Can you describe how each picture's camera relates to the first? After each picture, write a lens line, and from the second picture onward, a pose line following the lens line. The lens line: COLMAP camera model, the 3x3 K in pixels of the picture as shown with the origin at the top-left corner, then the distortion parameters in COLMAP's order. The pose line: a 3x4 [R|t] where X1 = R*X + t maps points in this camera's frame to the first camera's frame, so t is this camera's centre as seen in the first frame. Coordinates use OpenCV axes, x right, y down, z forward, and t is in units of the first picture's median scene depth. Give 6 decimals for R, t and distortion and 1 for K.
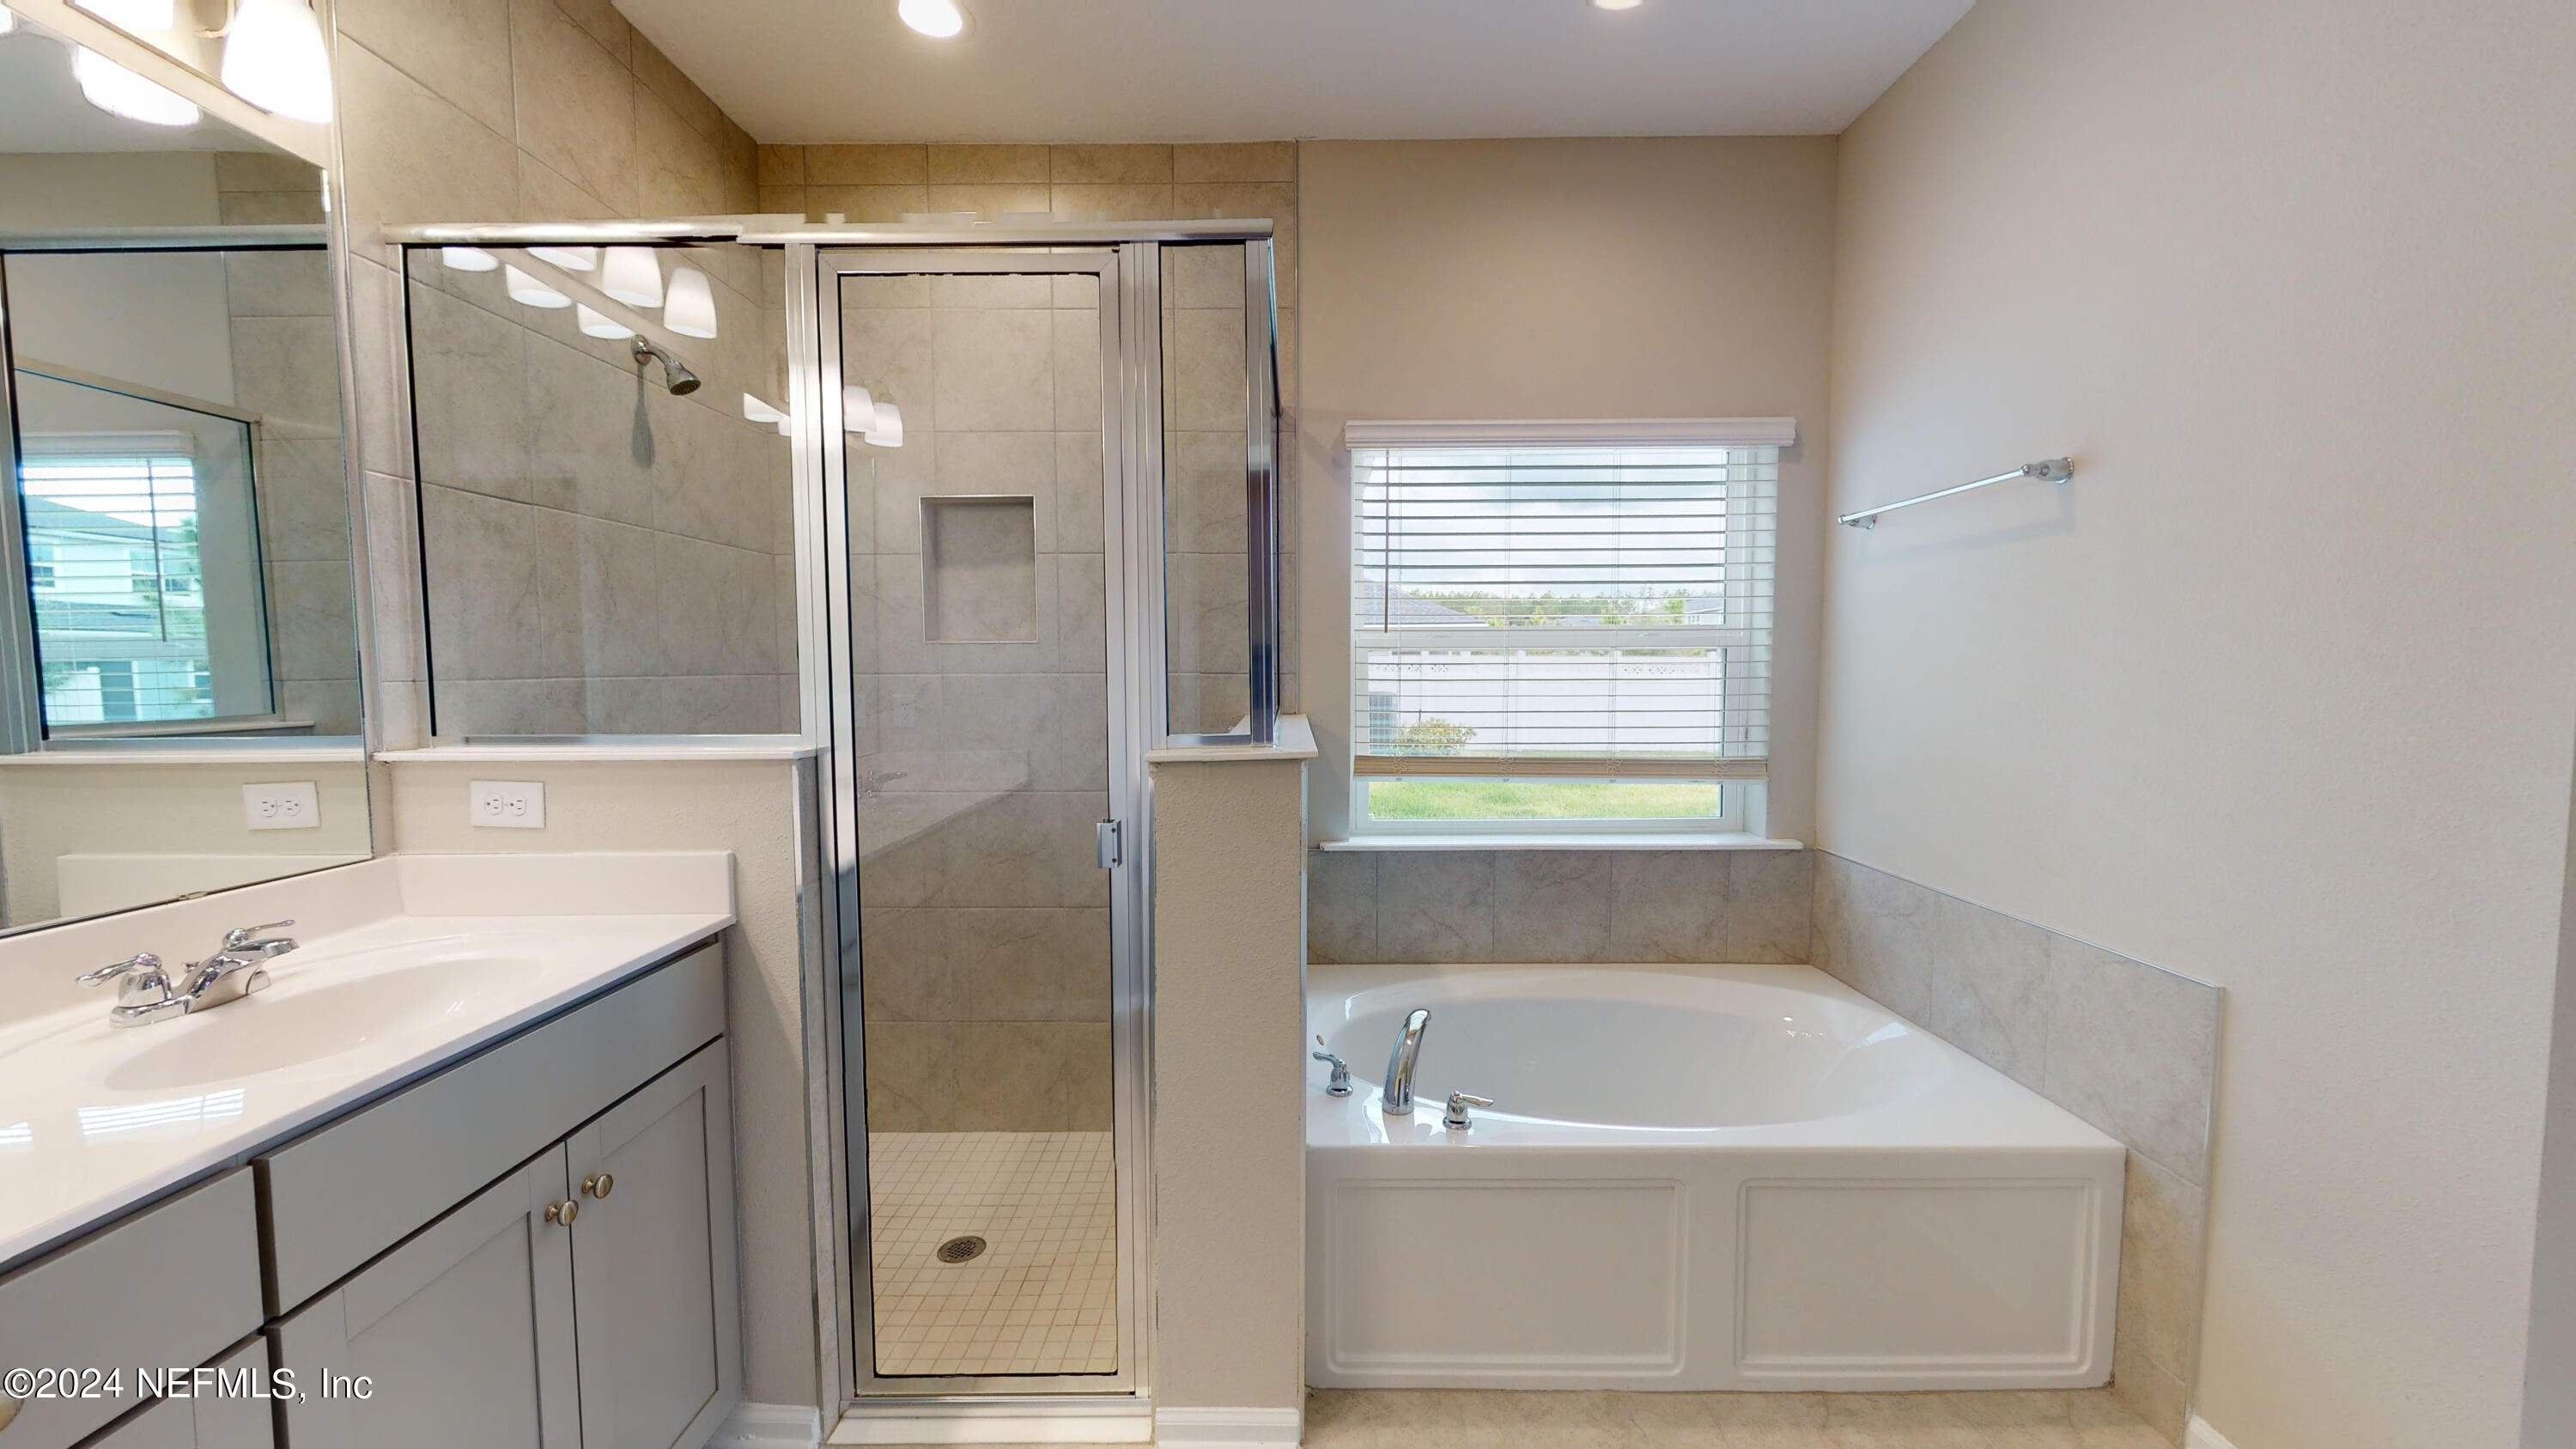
lens RADIAL K [[947.3, 0, 1293.0], [0, 947.3, 727.3], [0, 0, 1]] dist [0.002122, 0.000109]
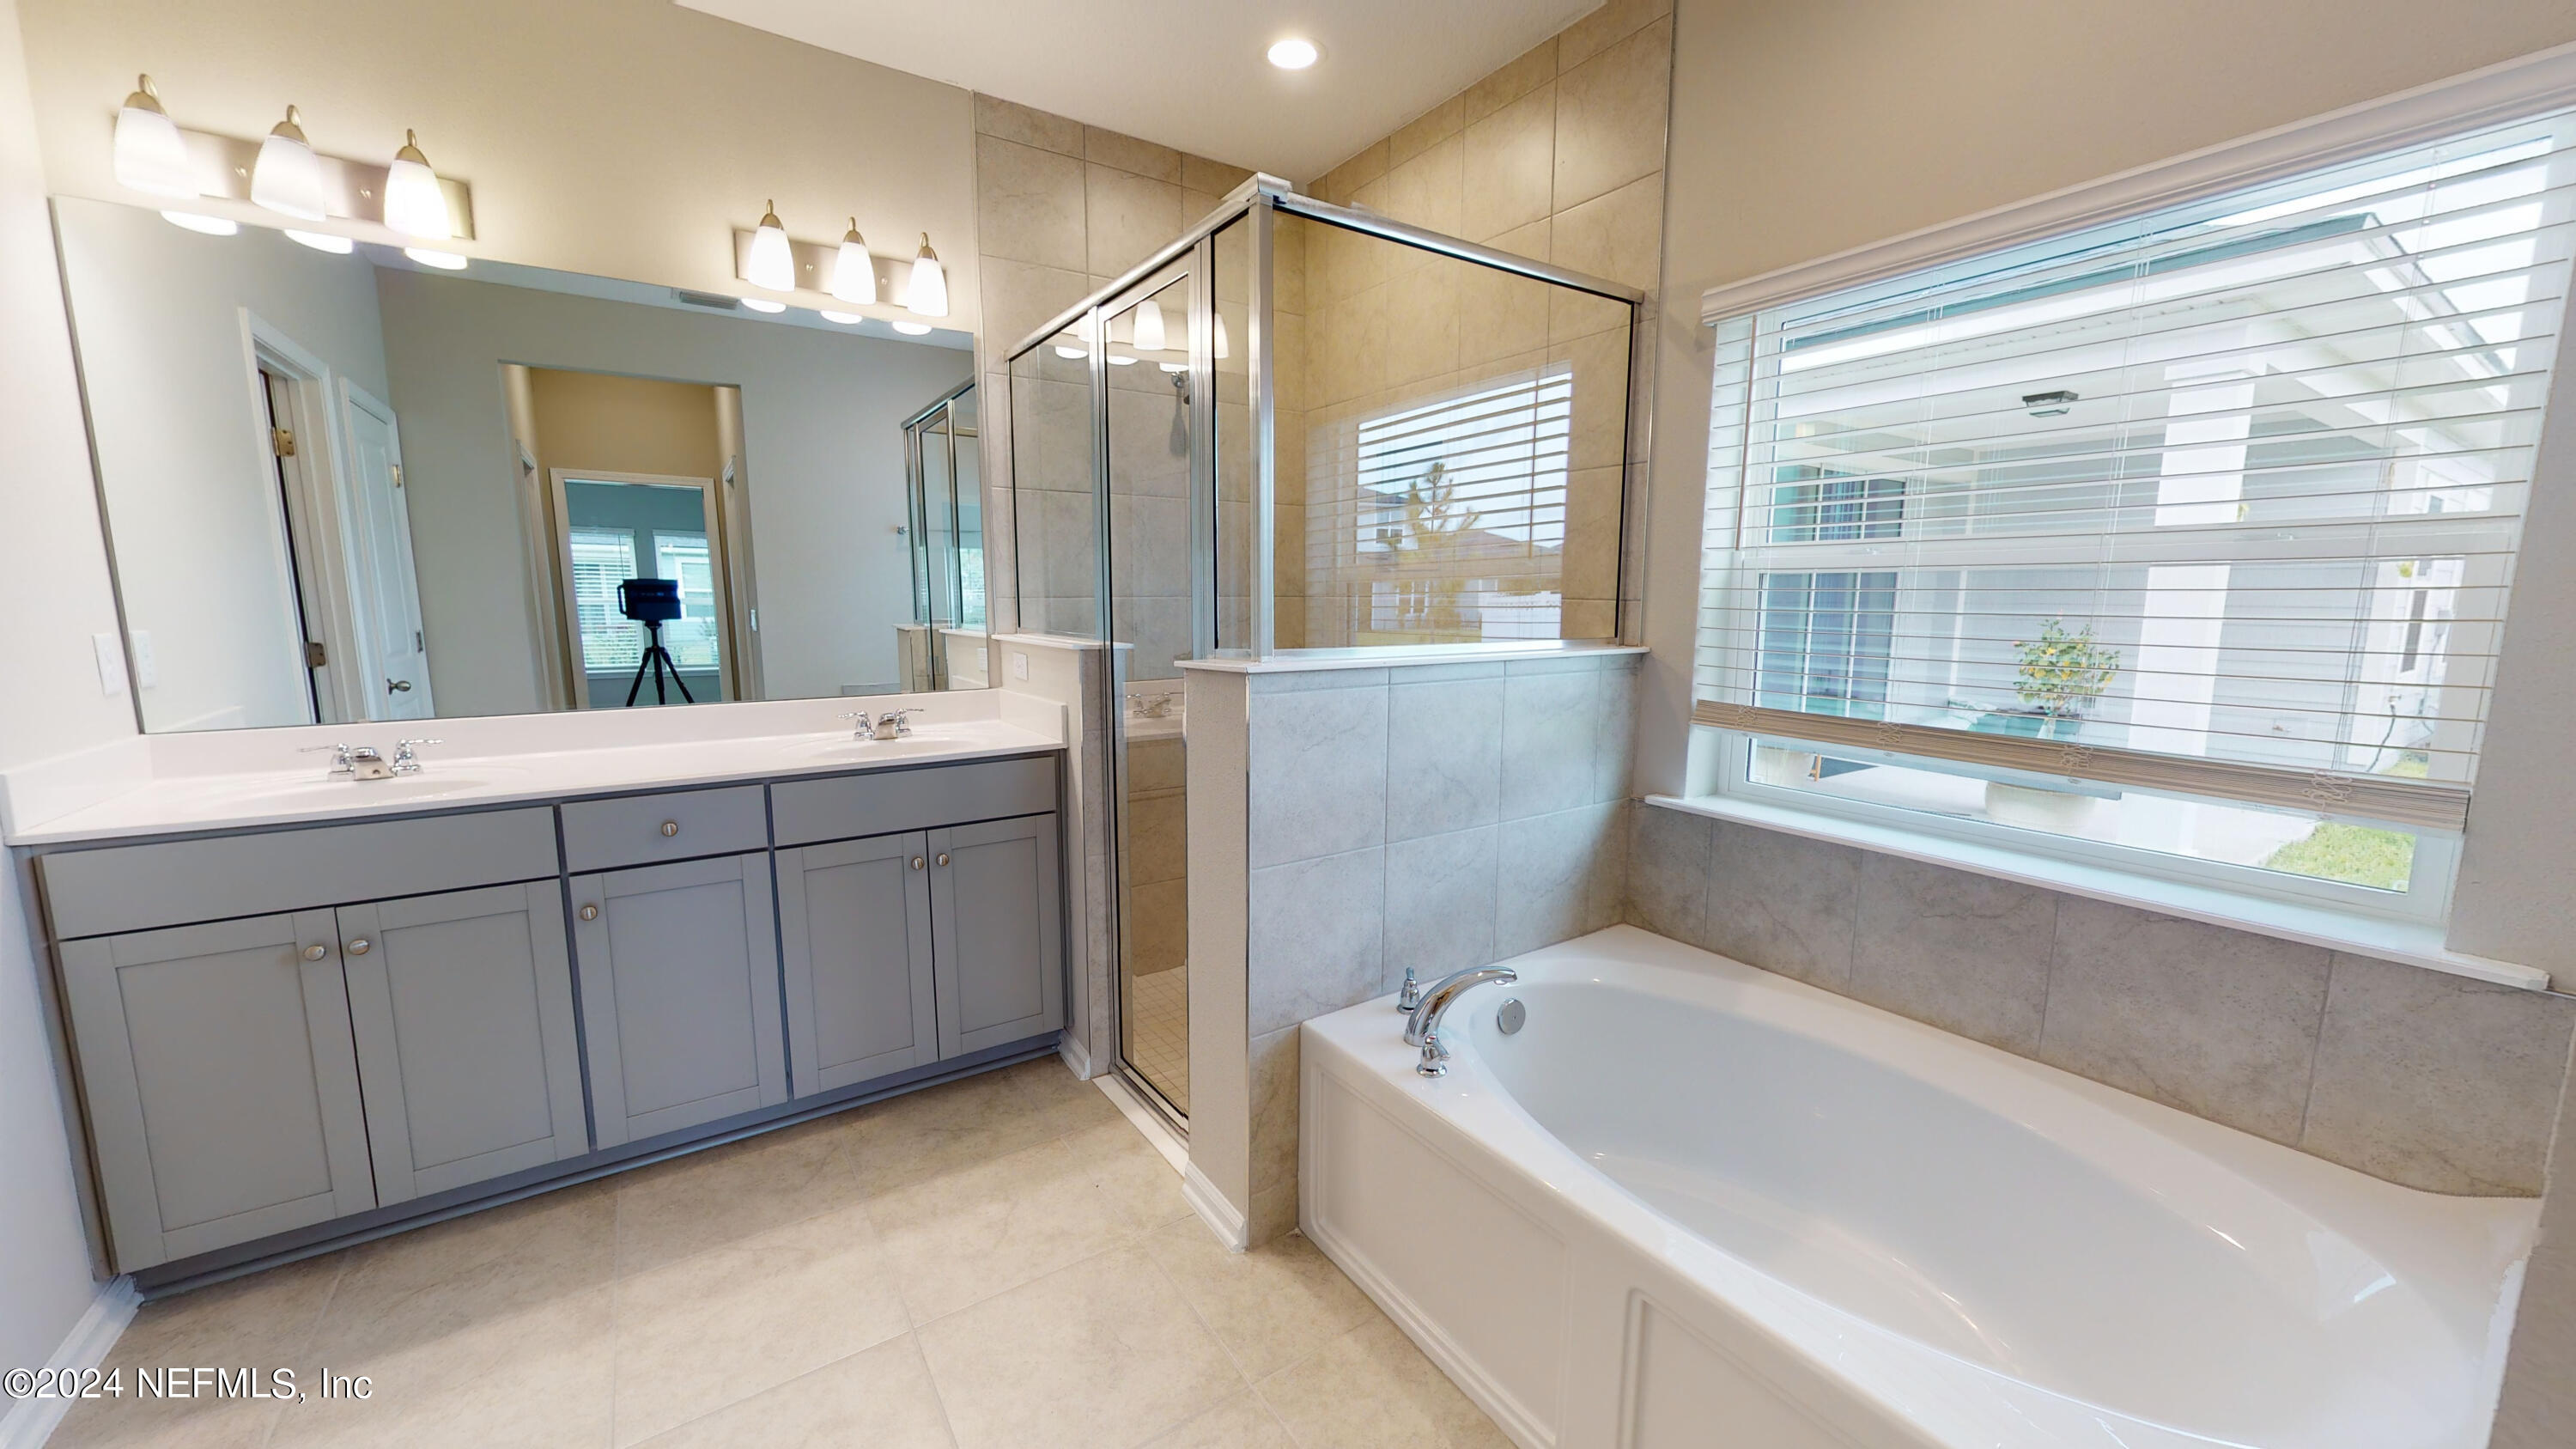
lens RADIAL K [[947.3, 0, 1288.0], [0, 947.3, 728.3], [0, 0, 1]] dist [0.002122, 0.000109]
pose [[0.561320, 0.122058, -0.818548, 0.552901], [-0.056798, 0.992414, 0.109035, -0.015969], [0.825647, -0.014712, 0.563995, 0.225561]]
